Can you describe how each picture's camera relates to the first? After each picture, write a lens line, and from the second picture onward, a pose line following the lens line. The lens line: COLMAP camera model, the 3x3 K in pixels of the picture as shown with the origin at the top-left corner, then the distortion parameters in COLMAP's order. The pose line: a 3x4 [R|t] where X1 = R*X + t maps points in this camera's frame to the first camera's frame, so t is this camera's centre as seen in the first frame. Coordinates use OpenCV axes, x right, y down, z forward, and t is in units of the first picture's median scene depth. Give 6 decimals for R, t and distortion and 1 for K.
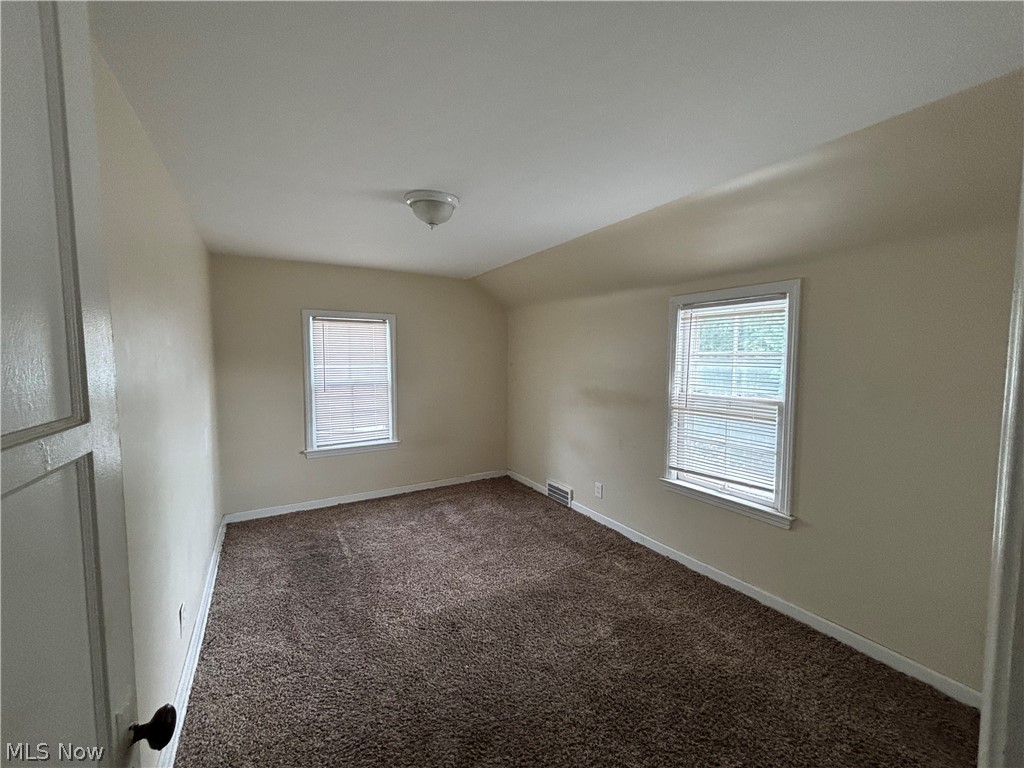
lens RADIAL K [[412.6, 0, 512.0], [0, 412.6, 384.0], [0, 0, 1]] dist [0.001052, 0.000014]
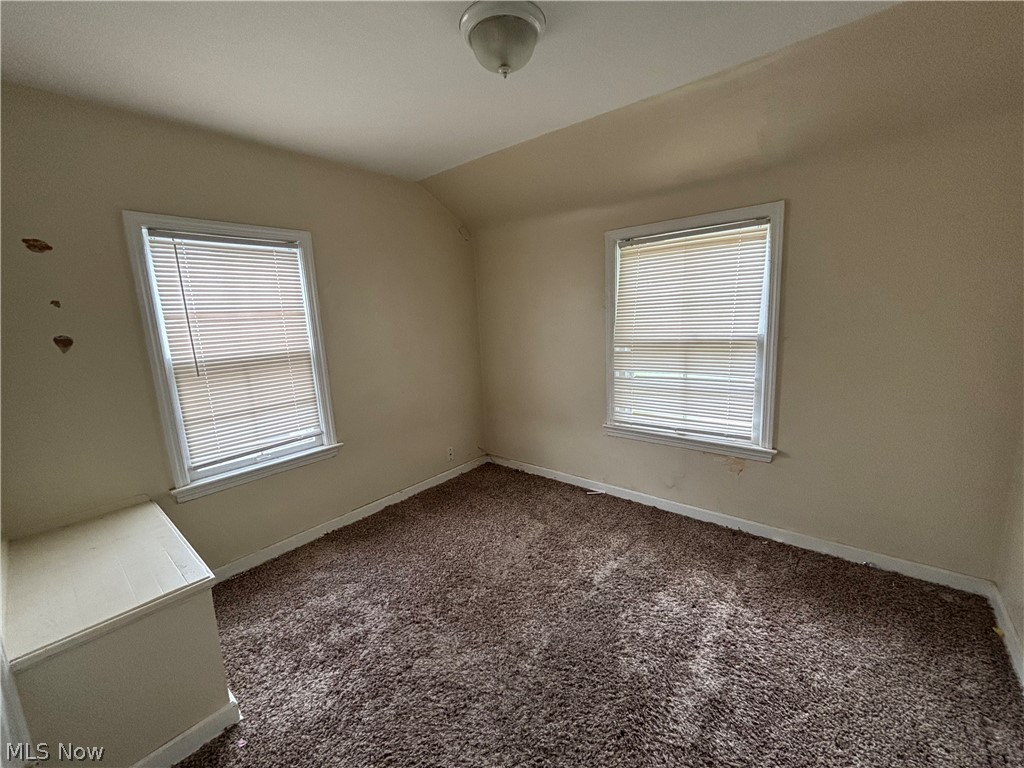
lens RADIAL K [[413.0, 0, 512.0], [0, 413.0, 384.0], [0, 0, 1]] dist [-0.000958, -0.000102]
pose [[0.921055, -0.119110, 0.370771, -0.256879], [0.083707, 0.990376, 0.110218, 0.001296], [-0.380330, -0.070480, 0.922161, 0.332867]]
